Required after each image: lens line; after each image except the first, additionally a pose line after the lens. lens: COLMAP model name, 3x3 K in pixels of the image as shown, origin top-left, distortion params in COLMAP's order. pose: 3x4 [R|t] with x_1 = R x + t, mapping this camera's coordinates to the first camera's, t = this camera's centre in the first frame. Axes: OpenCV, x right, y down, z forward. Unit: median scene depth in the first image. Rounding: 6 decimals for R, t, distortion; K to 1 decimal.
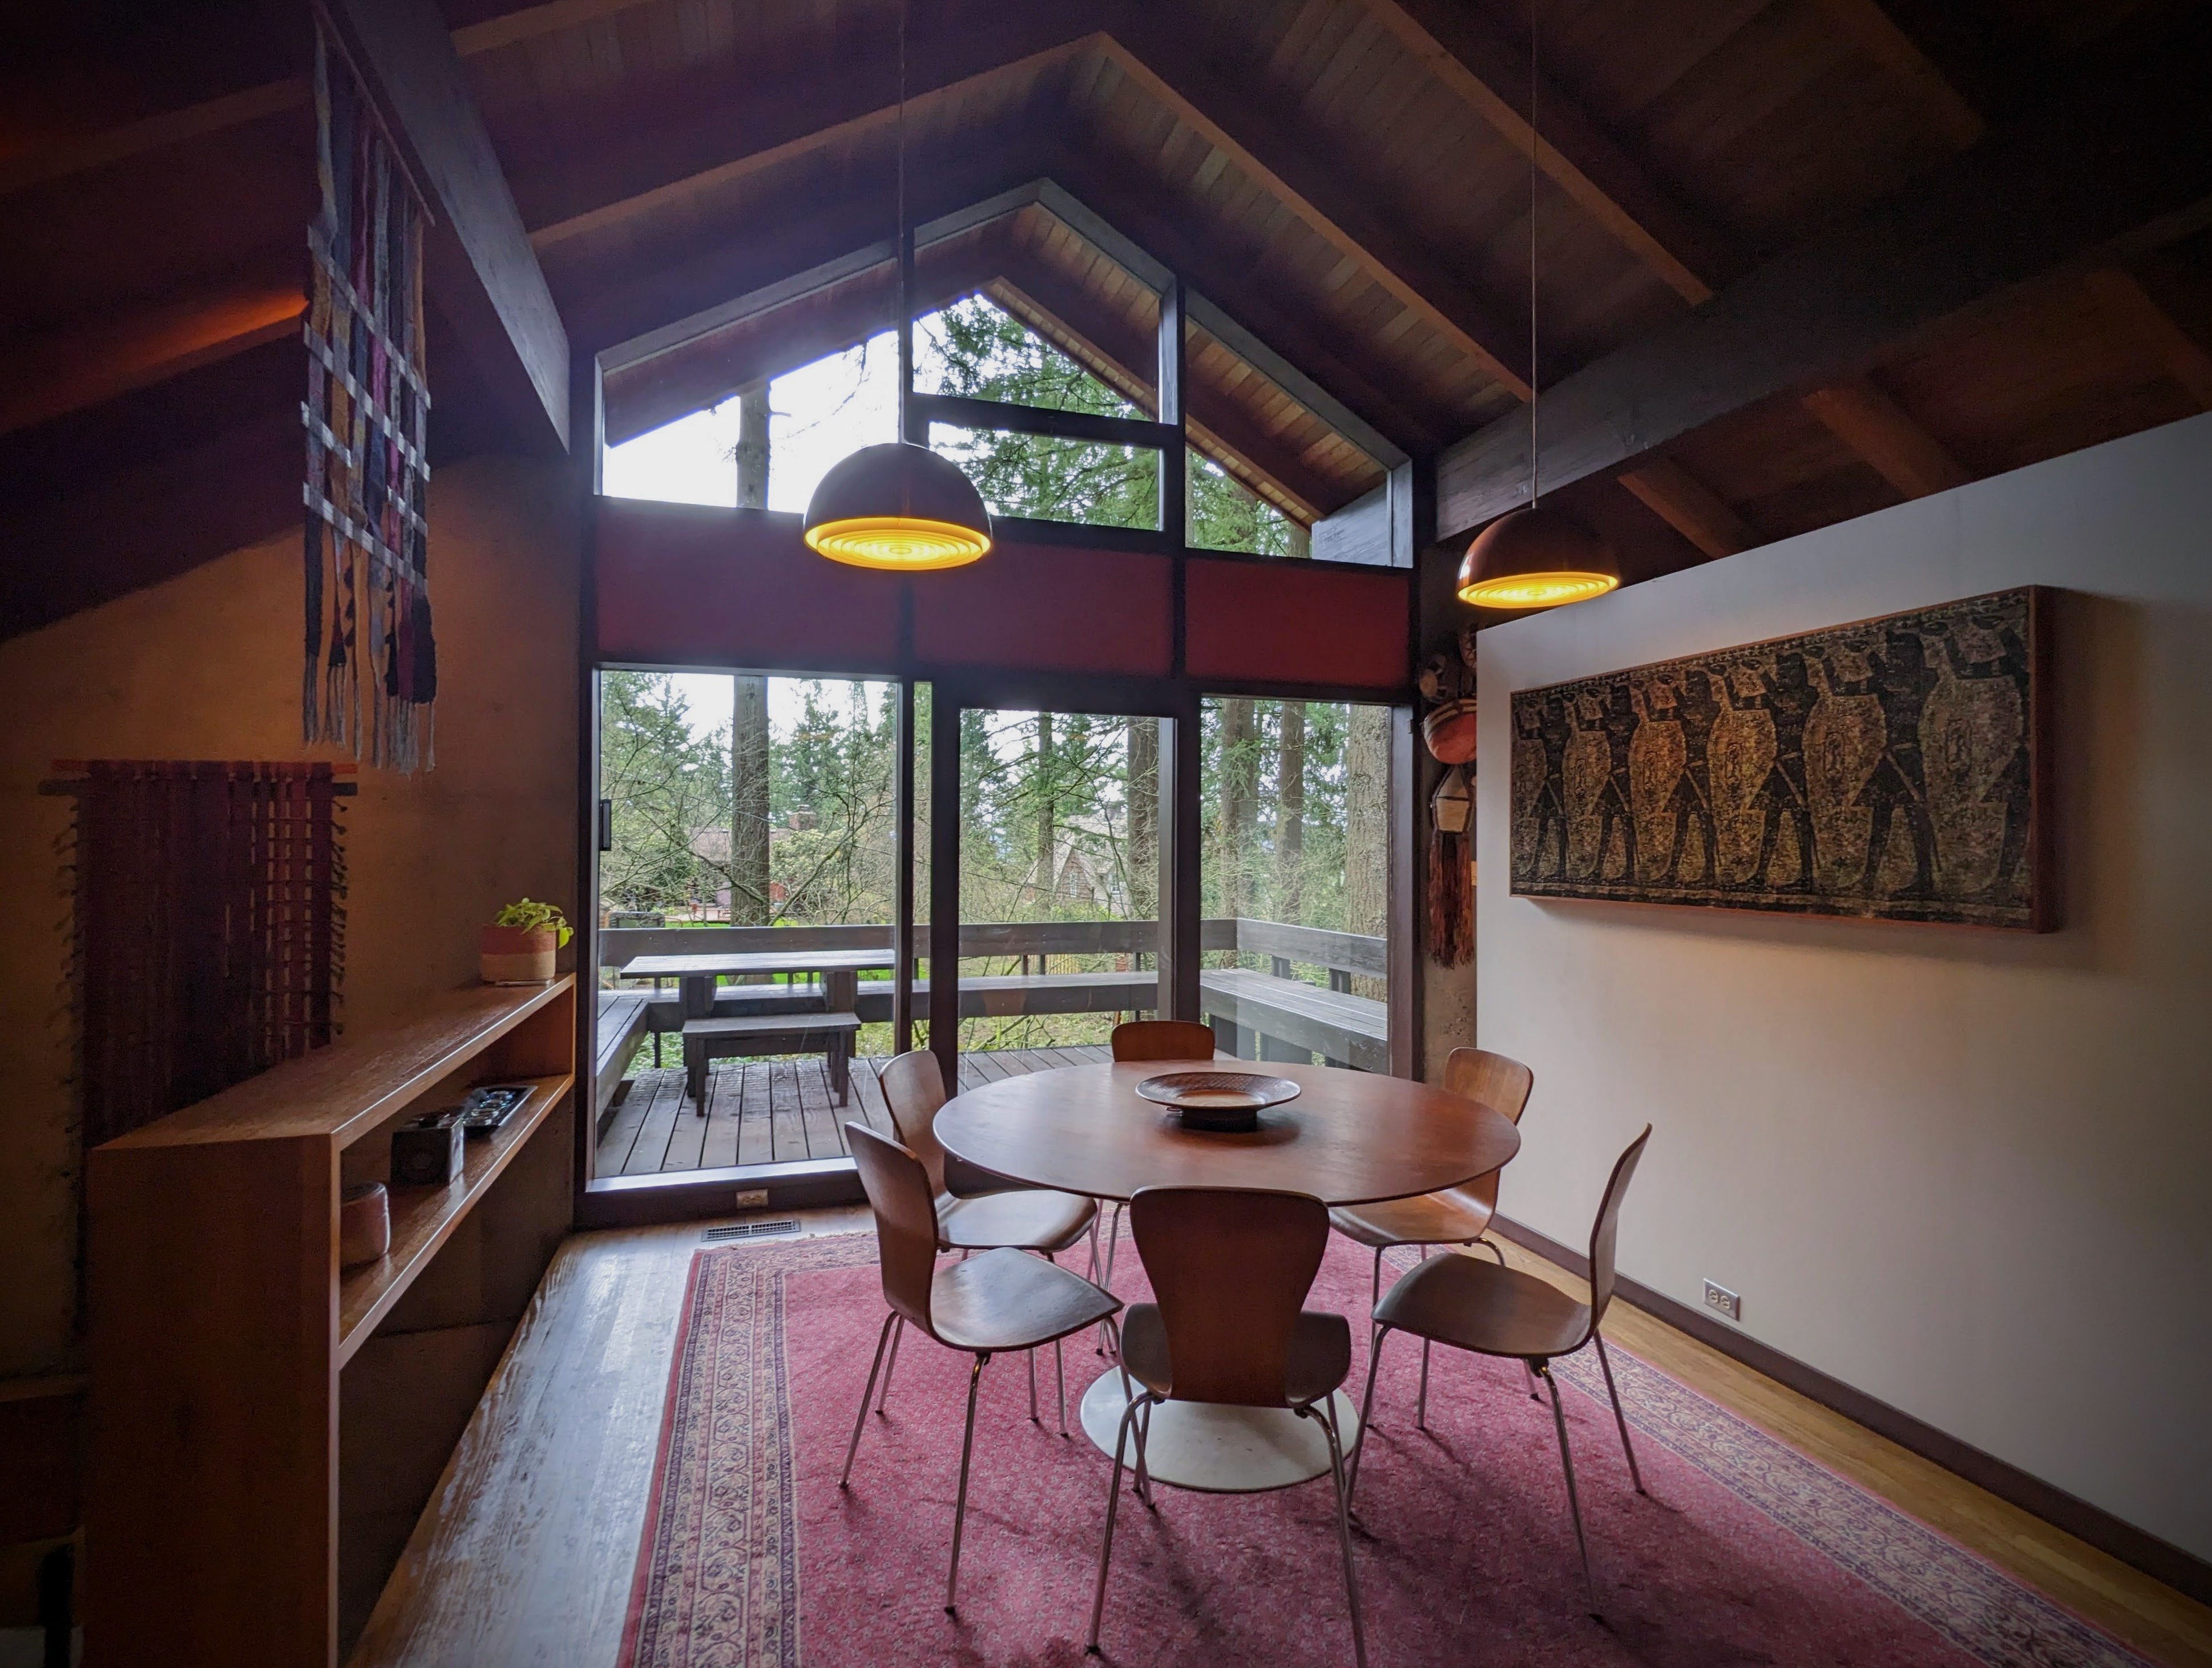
lens RADIAL K [[1094.4, 0, 1111.8], [0, 1094.4, 836.8], [0, 0, 1]] dist [0.004455, 0.004241]
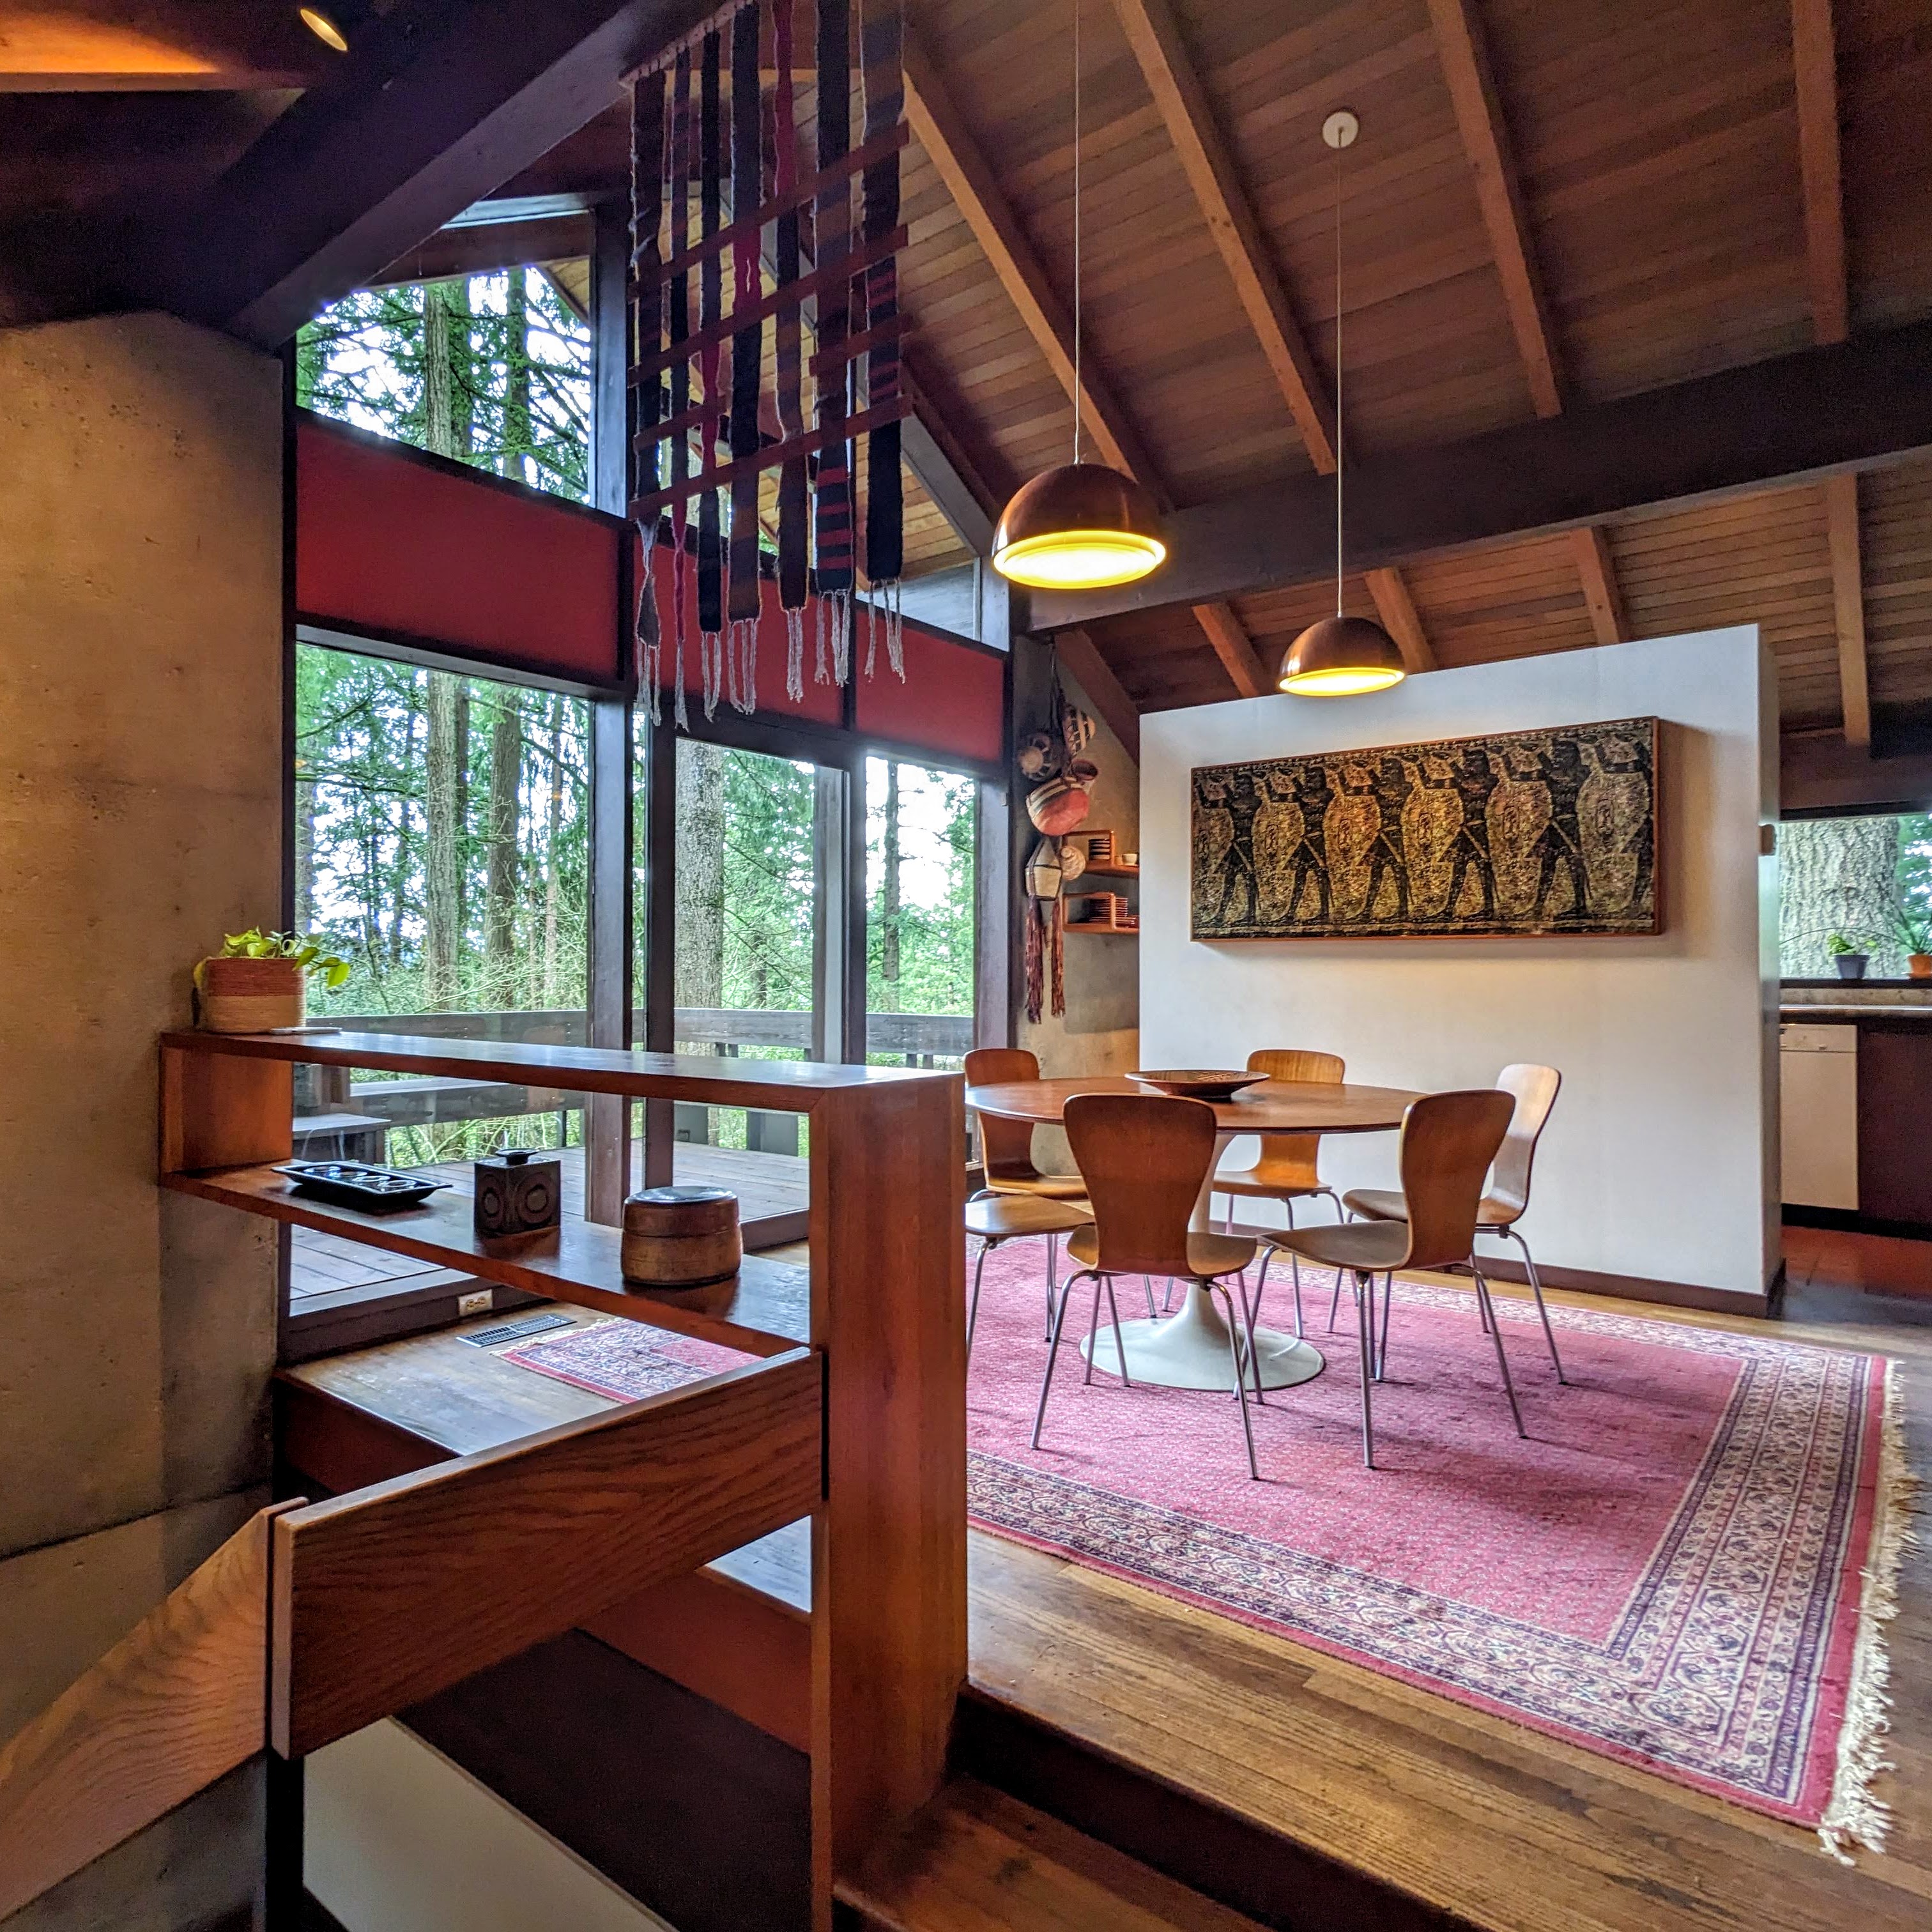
lens RADIAL K [[1238.2, 0, 902.1], [0, 1238.2, 968.4], [0, 0, 1]] dist [-0.000120, 0.007290]
pose [[0.839728, 0.003612, 0.542995, -0.780063], [-0.006152, 0.999977, 0.002861, 0.102351], [-0.542972, -0.005743, 0.839731, 0.063296]]
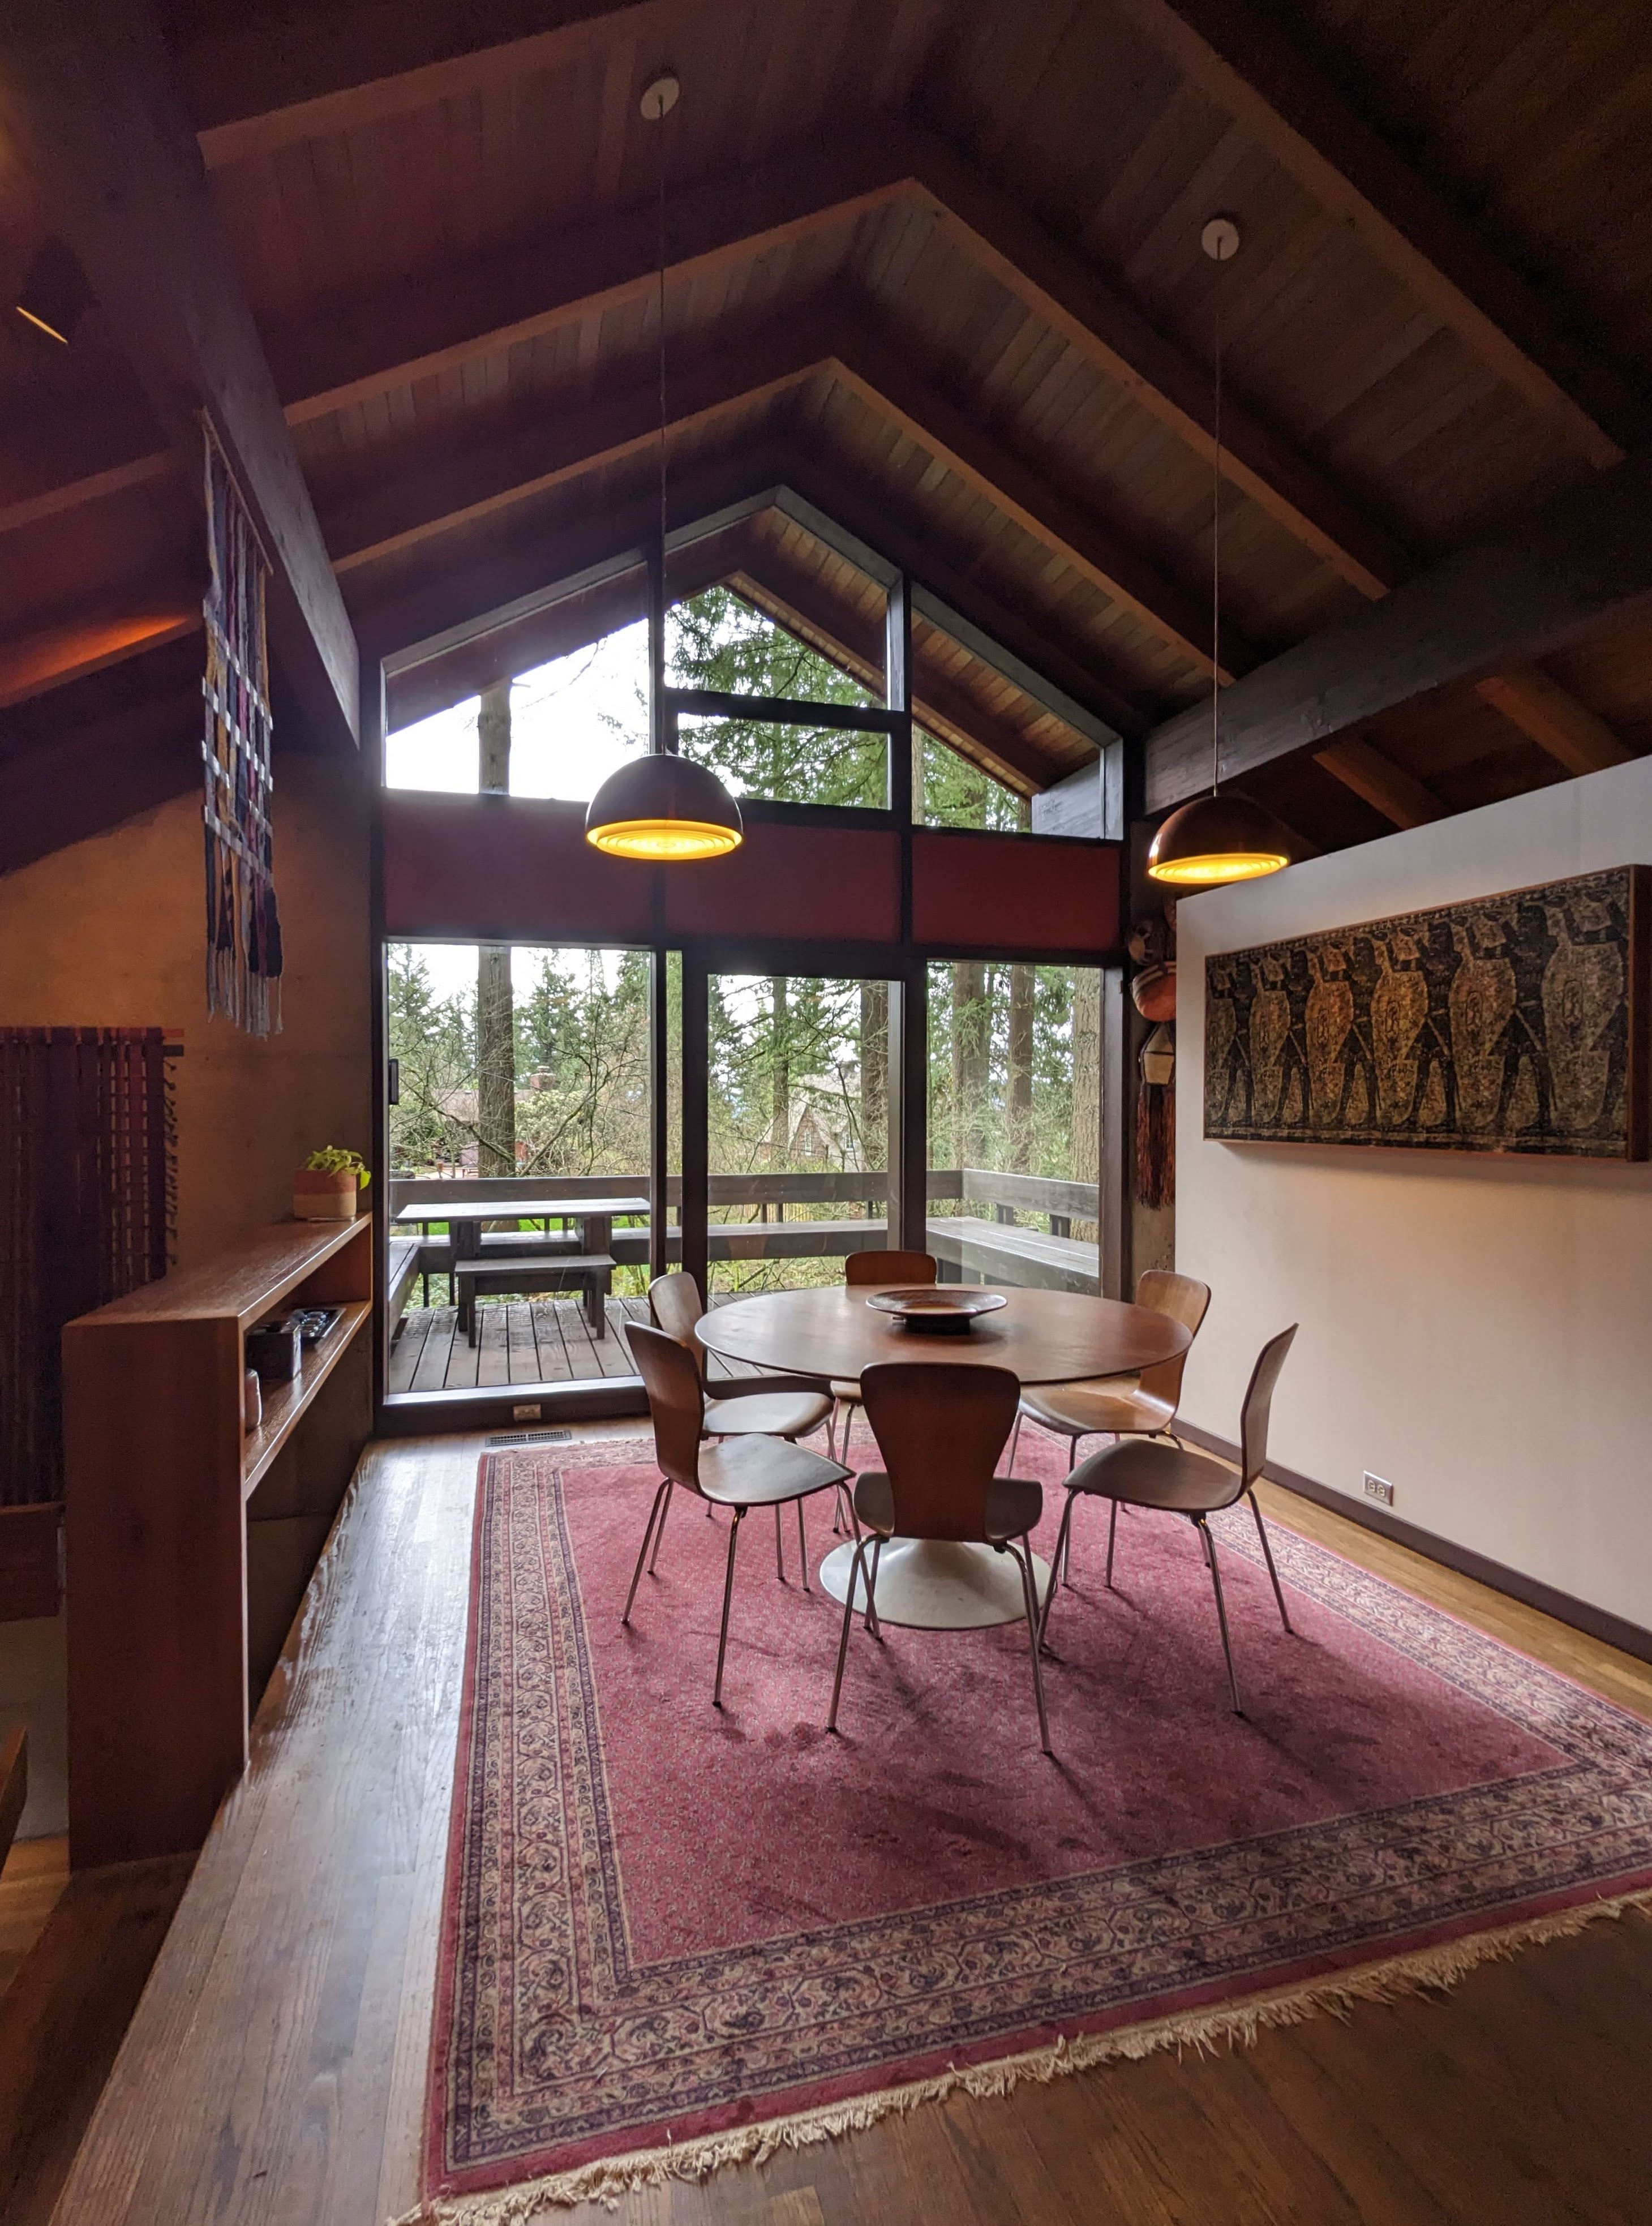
lens RADIAL K [[1084.8, 0, 814.4], [0, 1084.8, 1129.3], [0, 0, 1]] dist [0.000665, 0.004656]
pose [[0.999583, -0.004295, -0.028571, 0.000908], [0.005152, 0.999536, 0.030017, 0.009598], [0.028428, -0.030152, 0.999141, -0.137844]]
